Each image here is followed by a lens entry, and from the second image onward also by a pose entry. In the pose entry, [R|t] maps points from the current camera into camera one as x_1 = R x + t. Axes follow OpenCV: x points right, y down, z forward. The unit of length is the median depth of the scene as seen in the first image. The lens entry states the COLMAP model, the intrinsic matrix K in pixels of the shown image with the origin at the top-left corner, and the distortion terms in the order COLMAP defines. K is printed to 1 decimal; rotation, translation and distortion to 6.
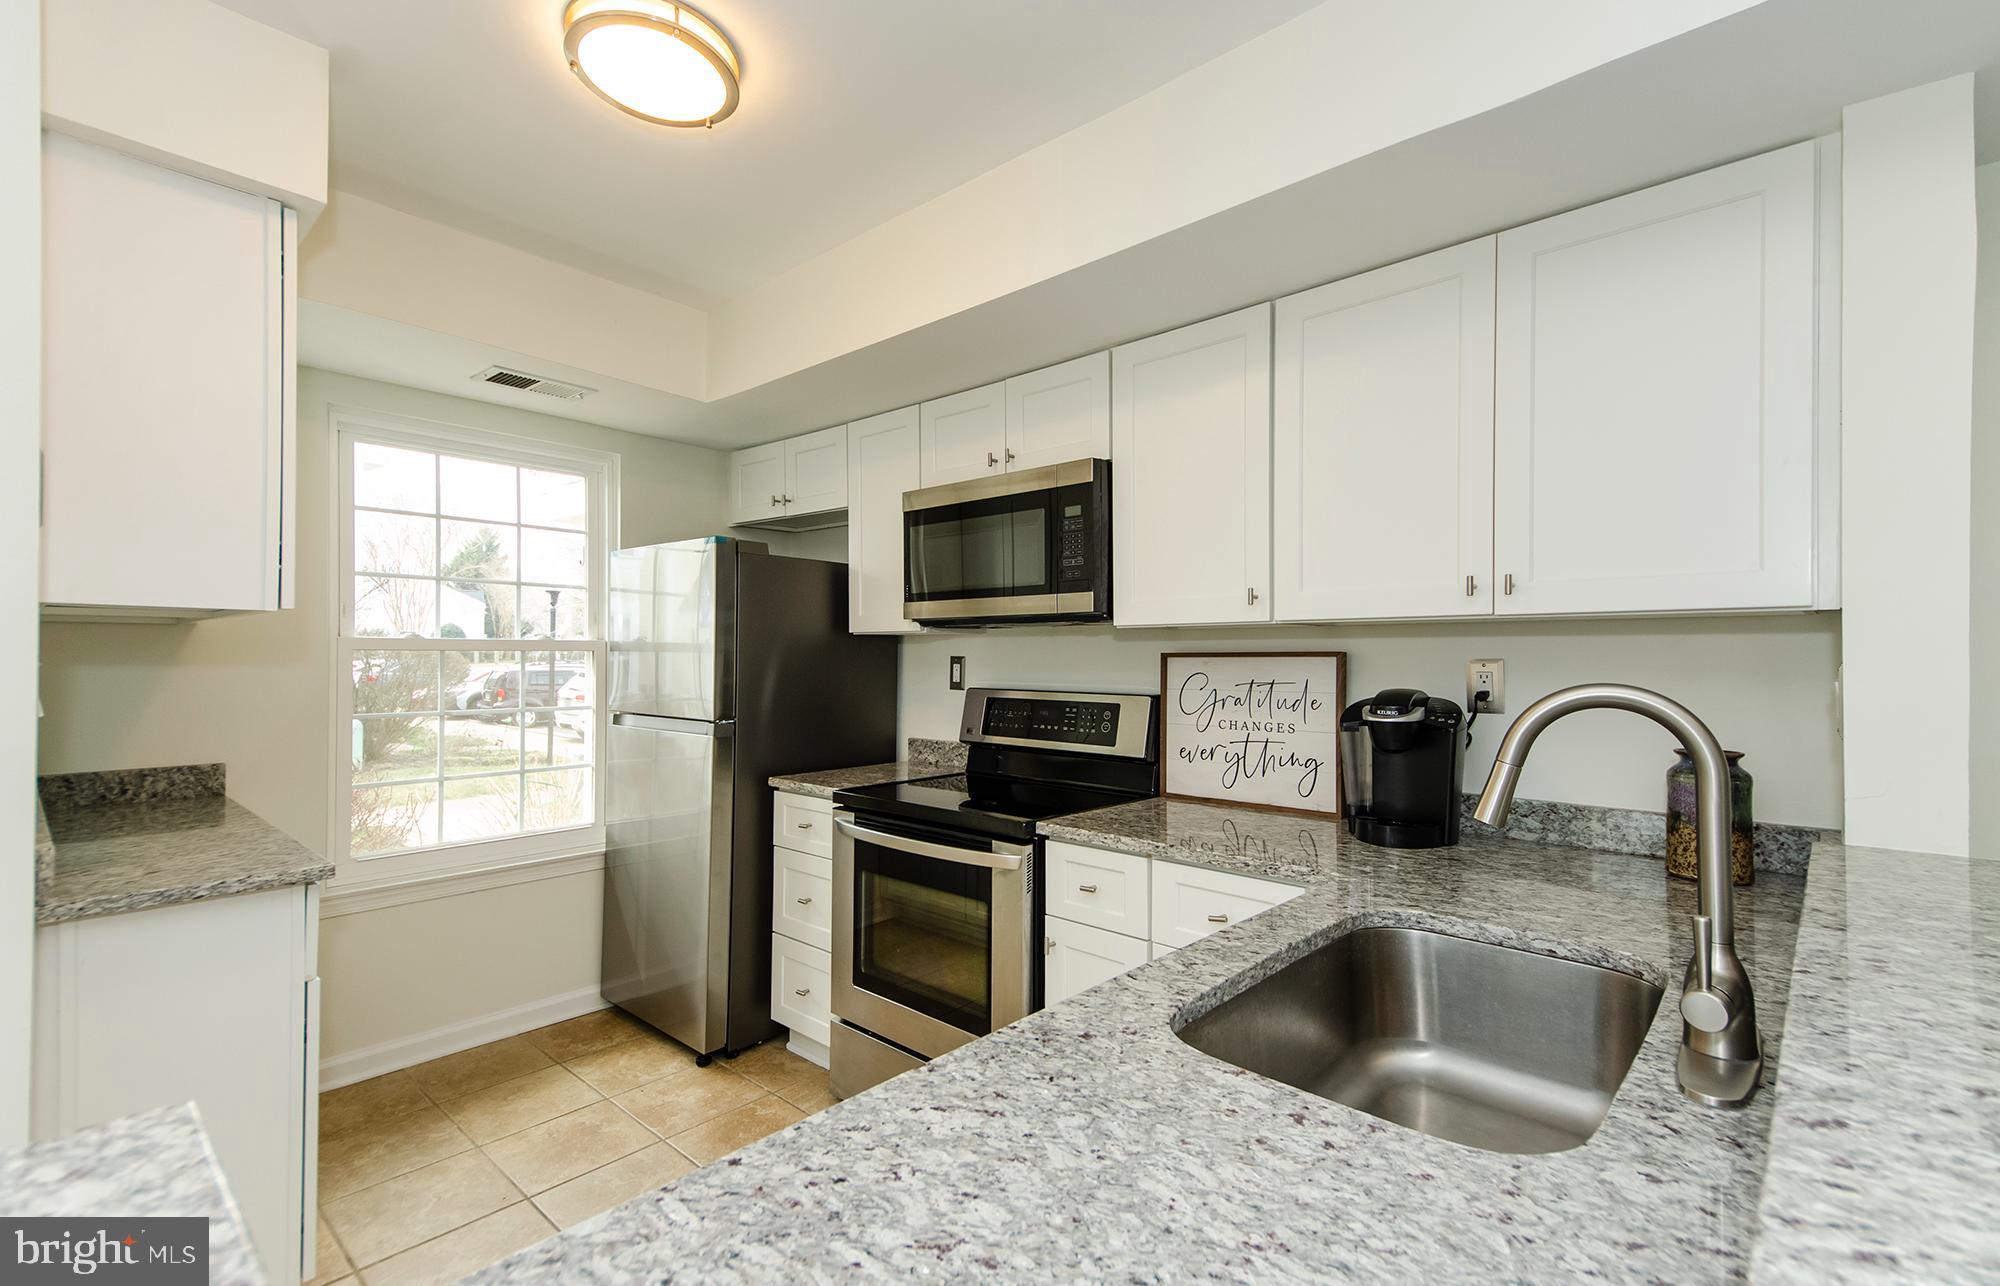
lens RADIAL K [[882.3, 0, 1004.0], [0, 882.3, 647.7], [0, 0, 1]] dist [0.058498, -0.002200]
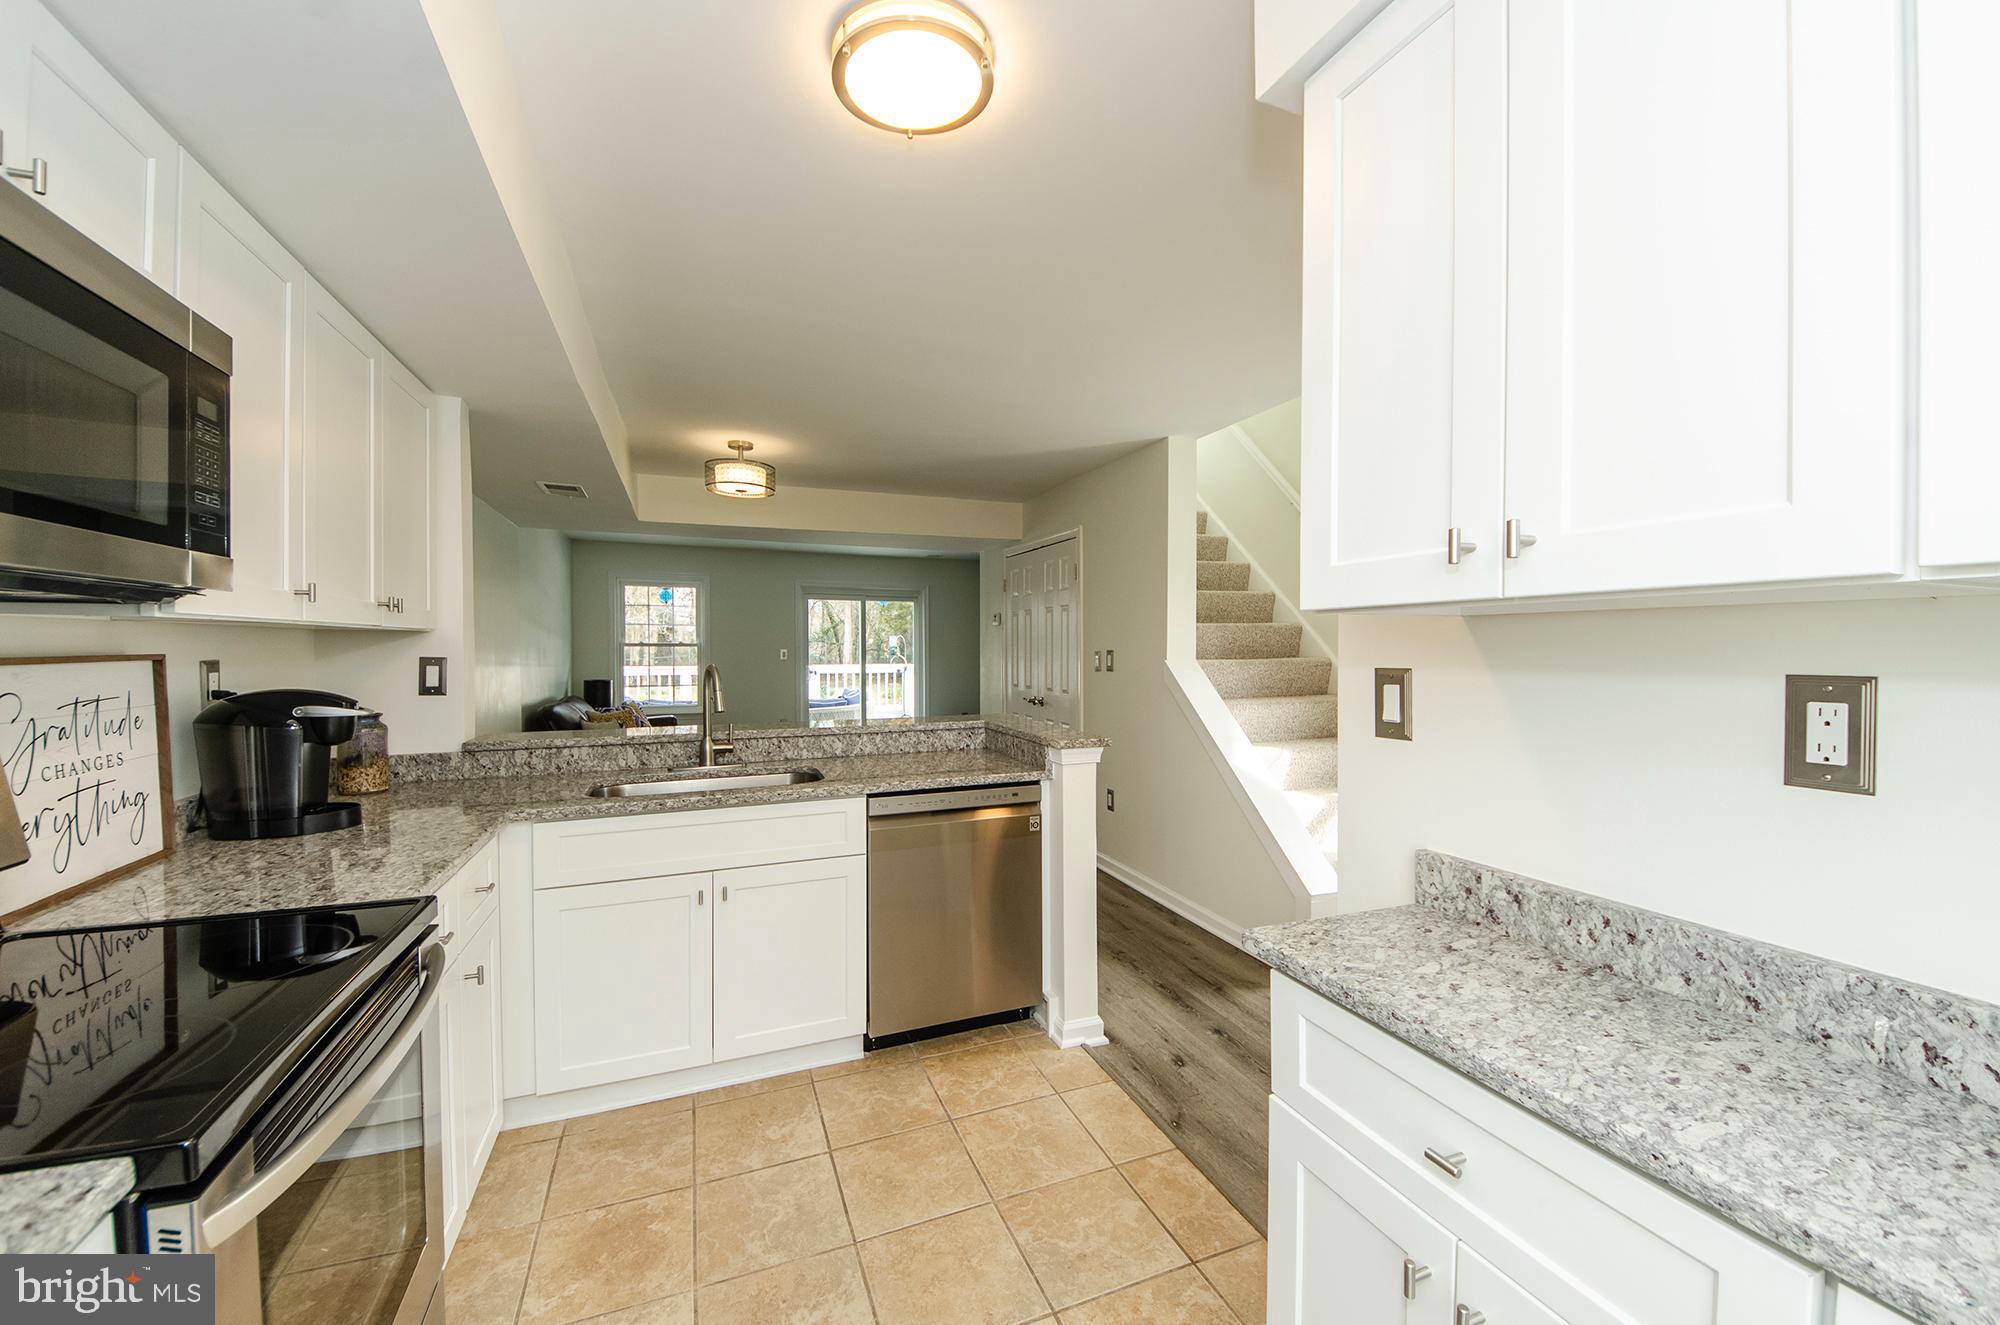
lens RADIAL K [[712.2, 0, 1009.7], [0, 712.2, 656.2], [0, 0, 1]] dist [-0.003570, -0.003933]
pose [[-0.904806, -0.008088, 0.425746, -0.537611], [-0.010182, 0.999945, -0.002641, -0.000096], [-0.425701, -0.006725, -0.904839, 1.107803]]
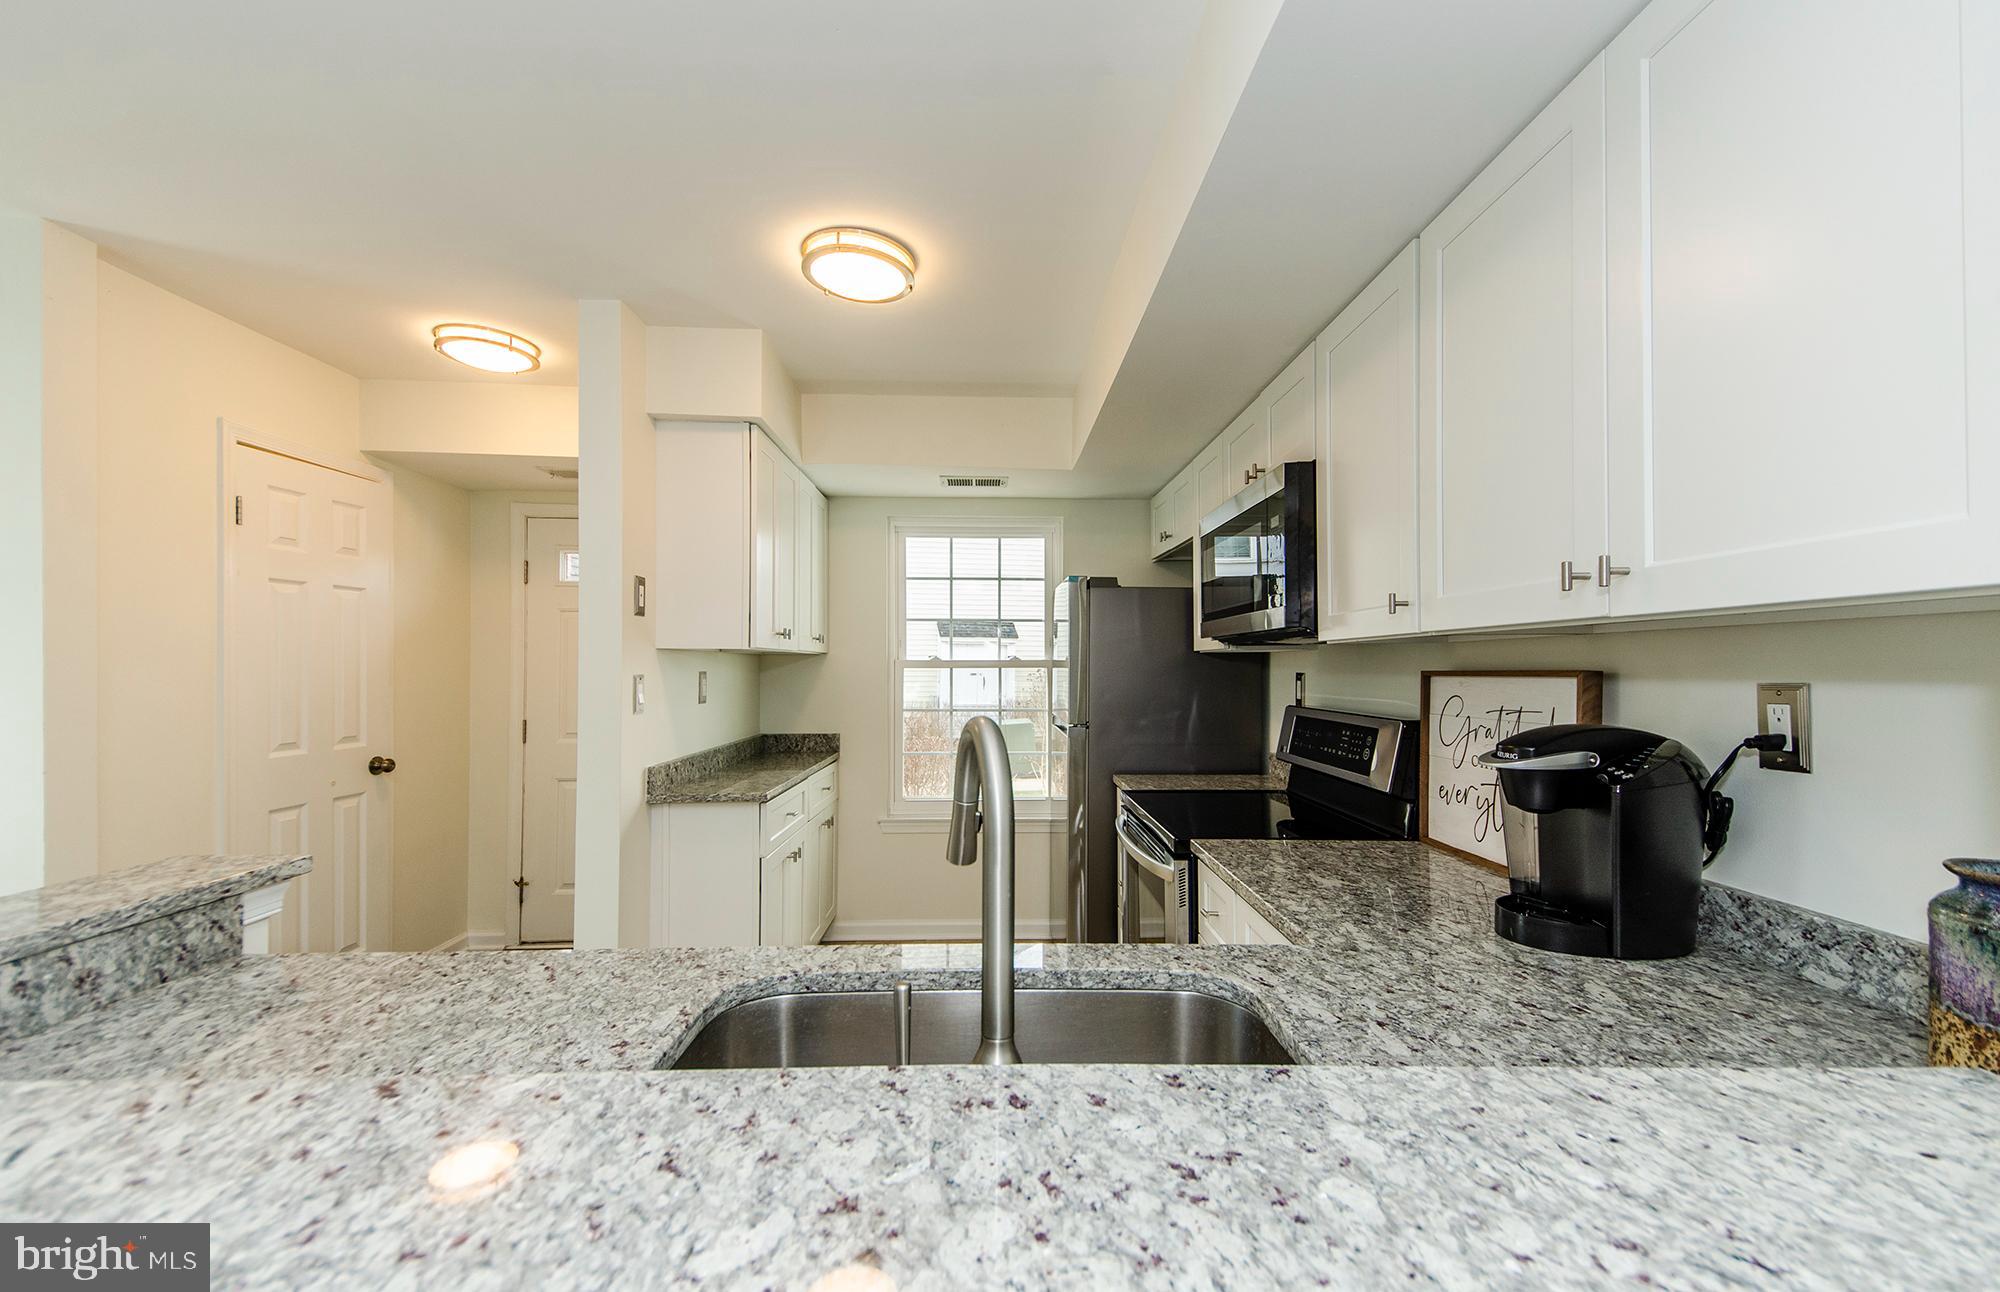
lens RADIAL K [[799.1, 0, 1009.3], [0, 799.1, 655.3], [0, 0, 1]] dist [0.028670, -0.000609]
pose [[0.697495, -0.013342, -0.716465, 0.459398], [0.006480, 0.999903, -0.012311, -0.002093], [0.716560, 0.003944, 0.697514, 0.179660]]
